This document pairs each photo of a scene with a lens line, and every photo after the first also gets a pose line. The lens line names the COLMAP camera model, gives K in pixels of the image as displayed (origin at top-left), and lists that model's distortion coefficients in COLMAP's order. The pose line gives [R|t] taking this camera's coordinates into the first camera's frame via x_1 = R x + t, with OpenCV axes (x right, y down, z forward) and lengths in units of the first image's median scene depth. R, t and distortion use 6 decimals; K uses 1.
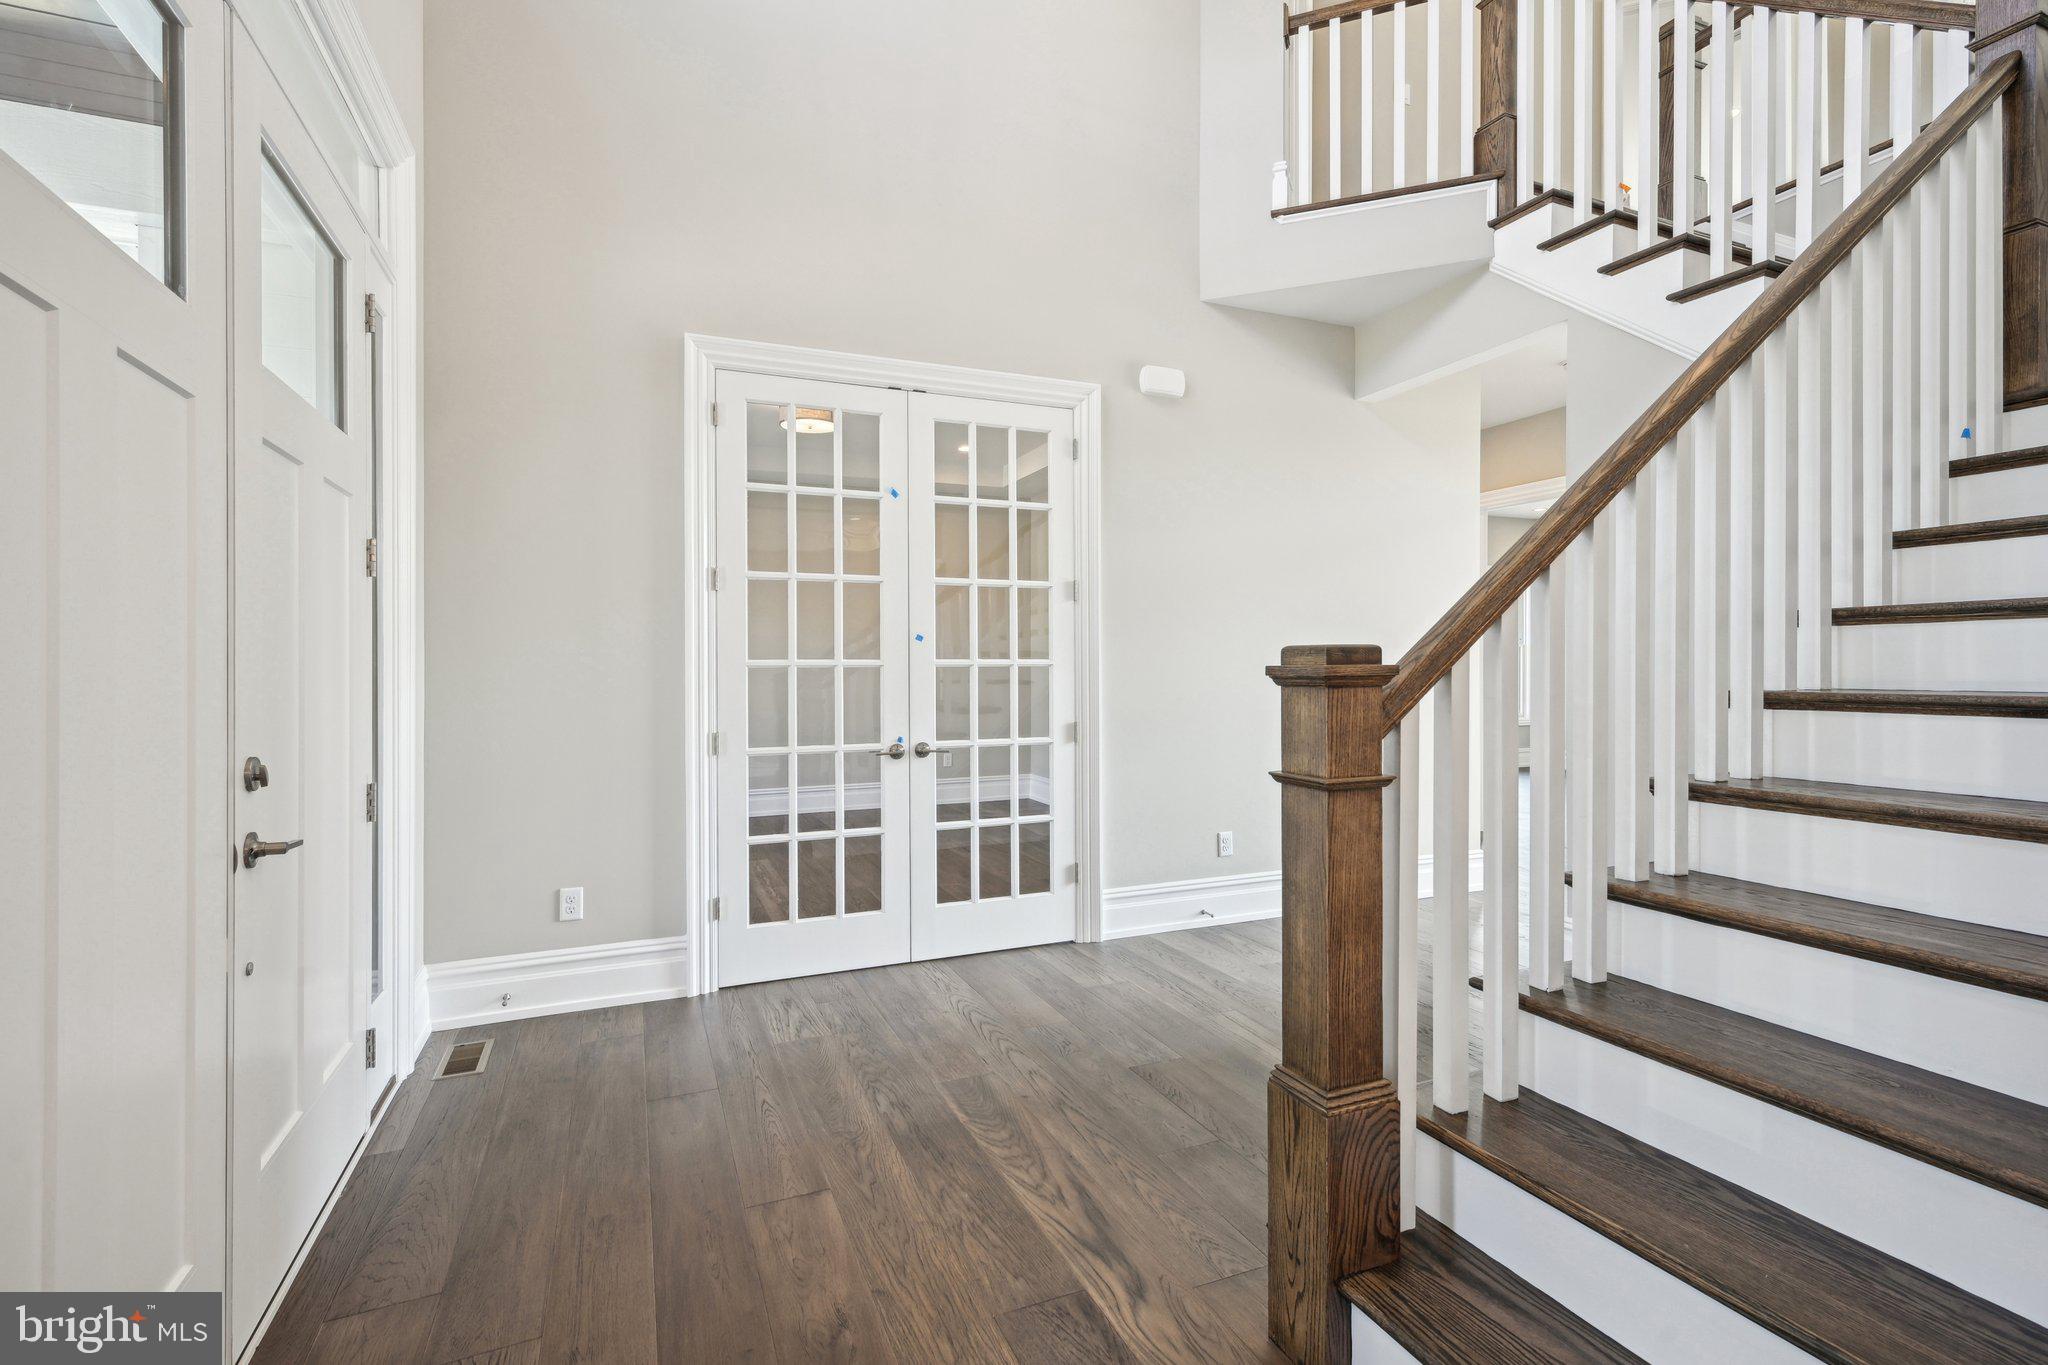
lens RADIAL K [[925.1, 0, 1052.3], [0, 925.1, 664.7], [0, 0, 1]] dist [-0.005837, 0.001872]
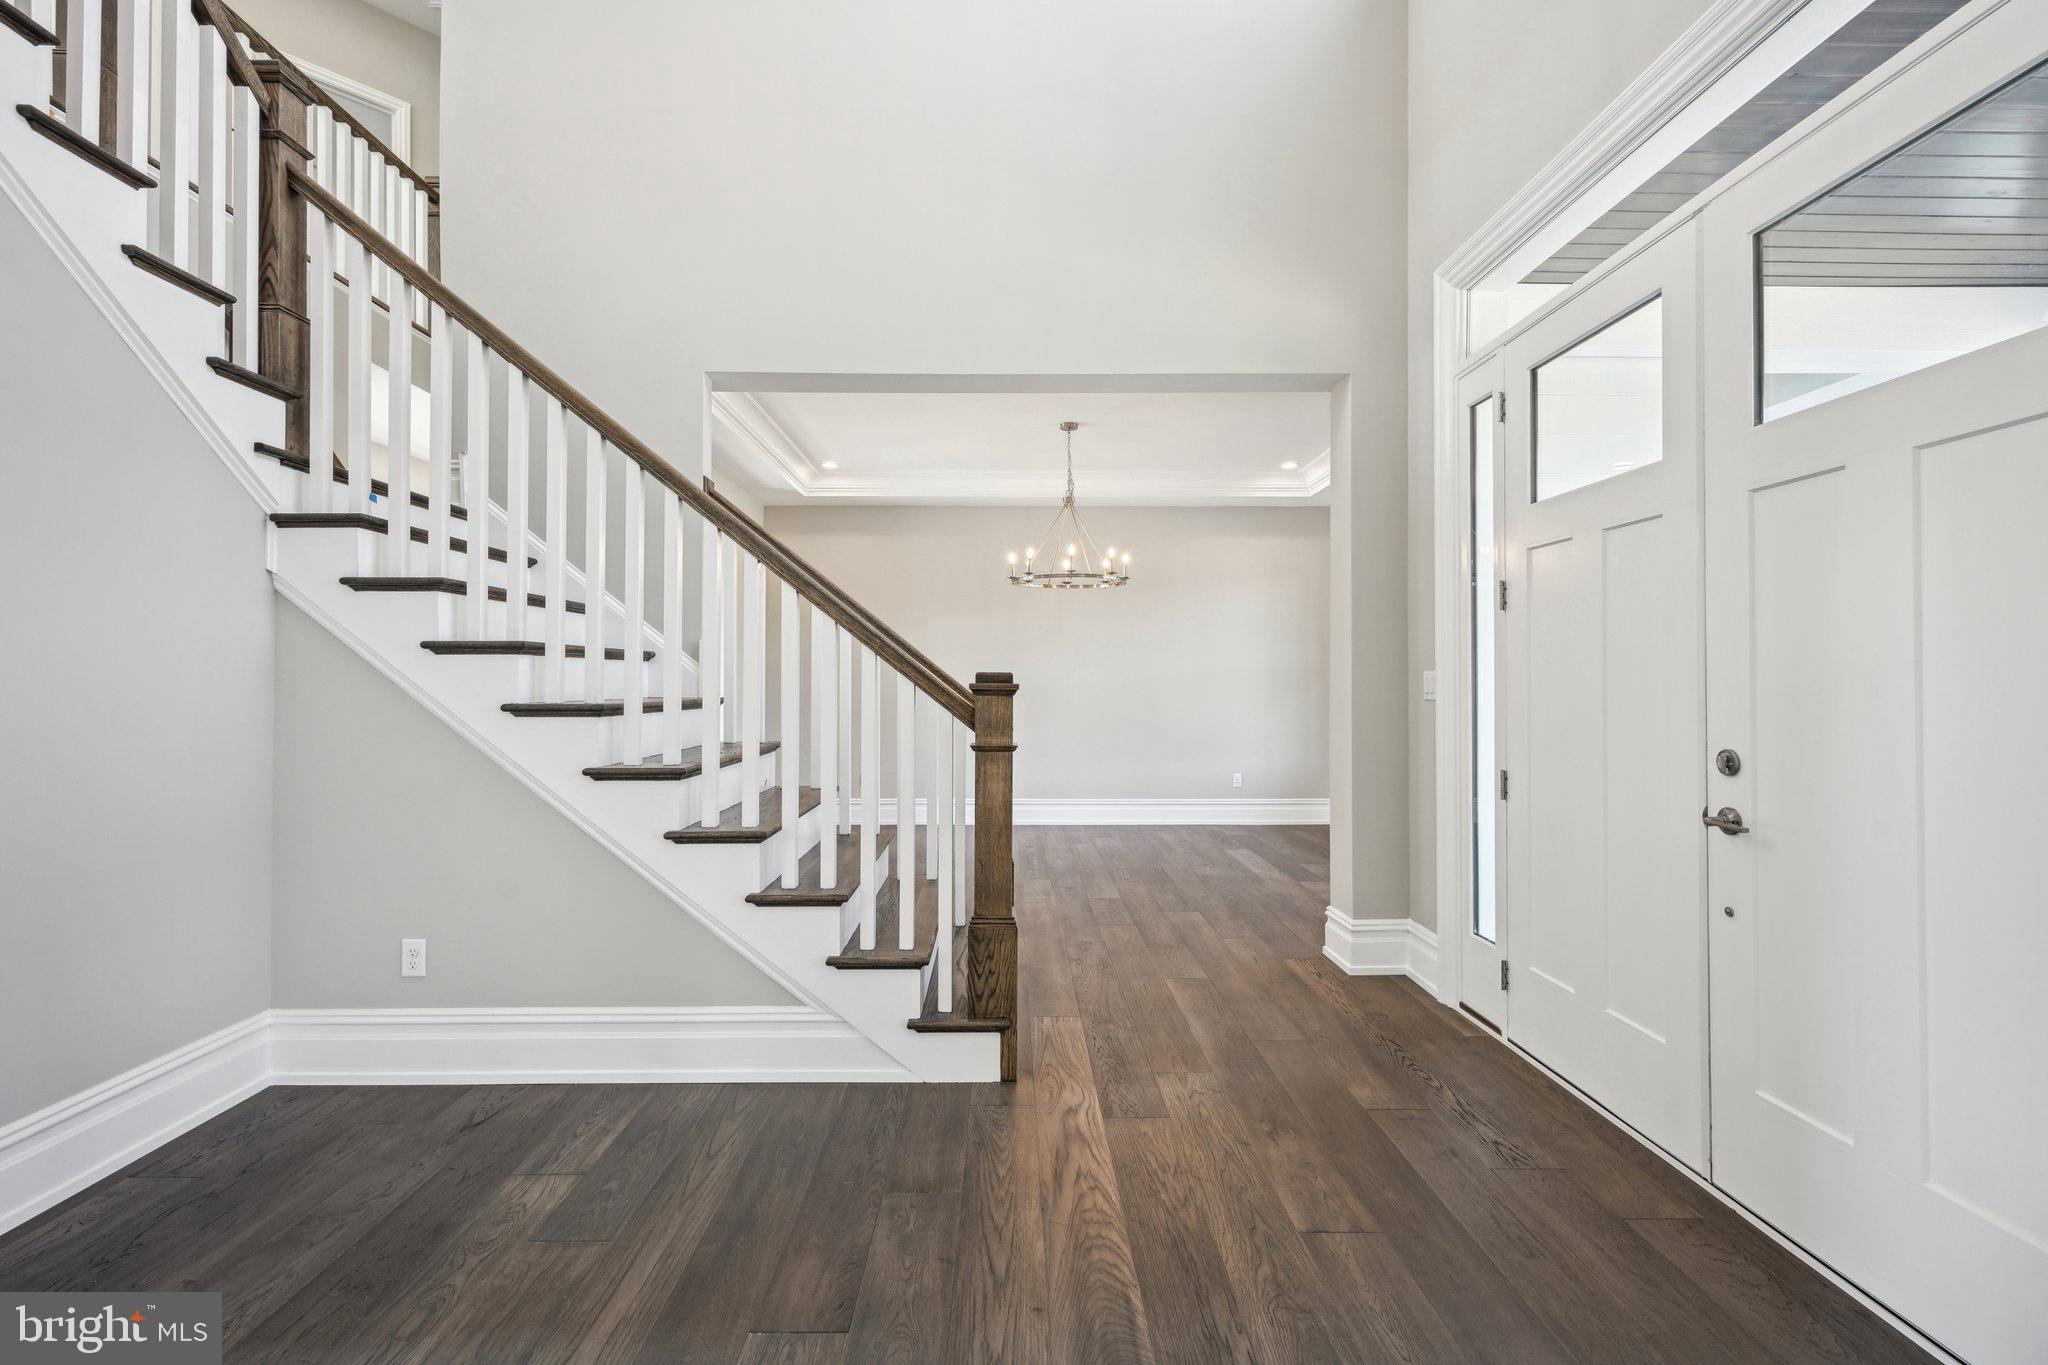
lens RADIAL K [[925.1, 0, 1026.7], [0, 925.1, 676.0], [0, 0, 1]] dist [-0.005837, 0.001872]
pose [[-0.915168, -0.004369, 0.403048, -0.387482], [-0.004286, 0.999990, 0.001108, -0.016181], [-0.403049, -0.000713, -0.915178, 2.109015]]
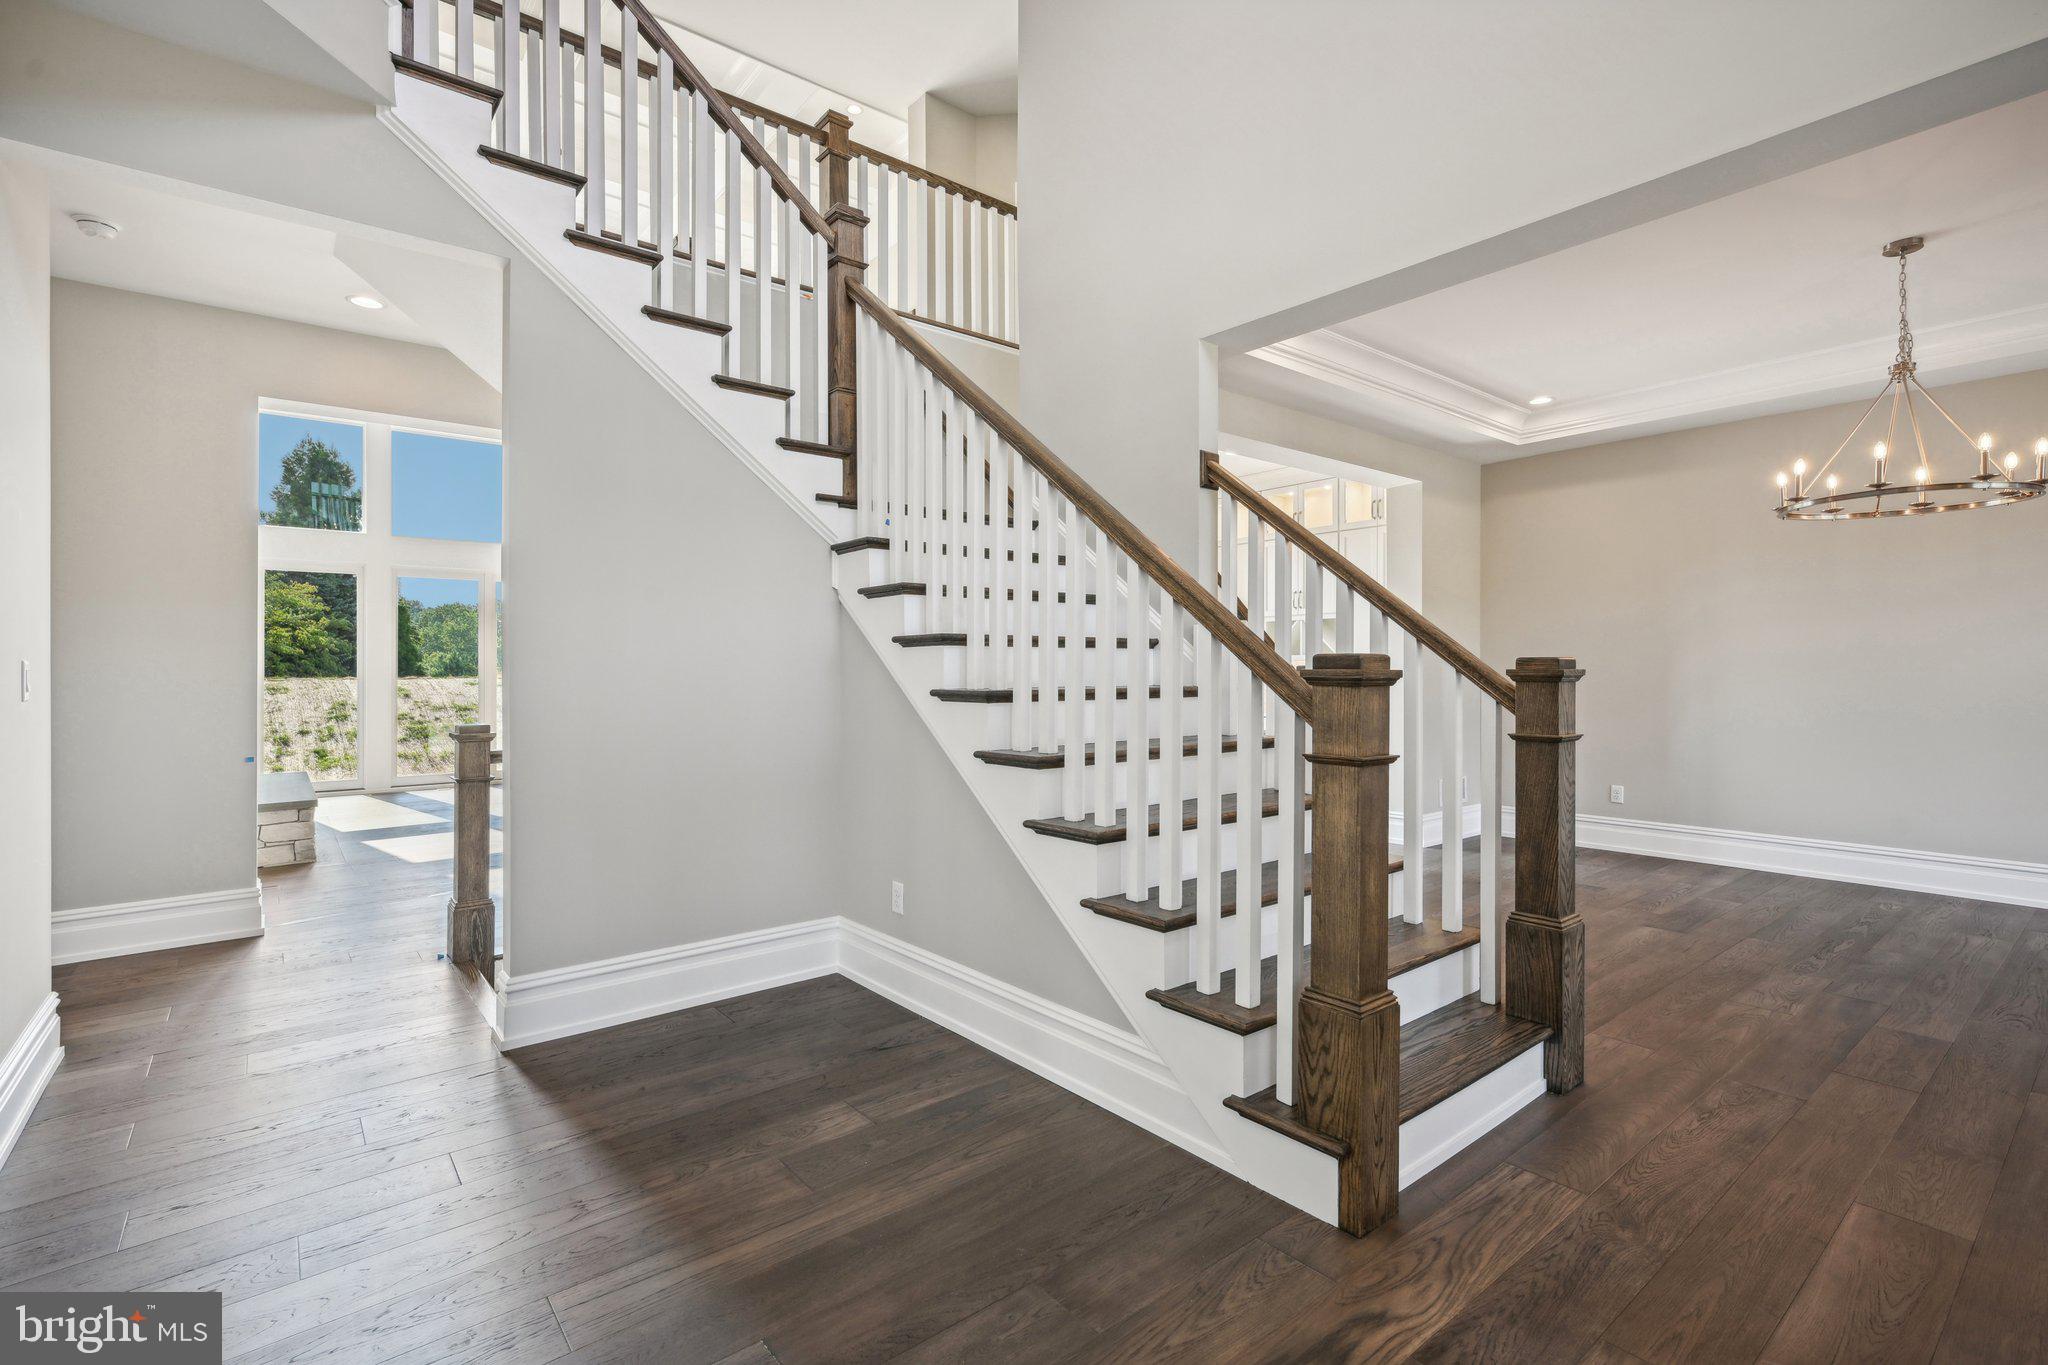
lens RADIAL K [[925.1, 0, 1031.4], [0, 925.1, 667.3], [0, 0, 1]] dist [-0.005837, 0.001872]
pose [[-0.244127, -0.000156, 0.969743, -0.672092], [0.008324, 0.999963, 0.002256, -0.009205], [-0.969708, 0.008622, -0.244117, 1.400945]]
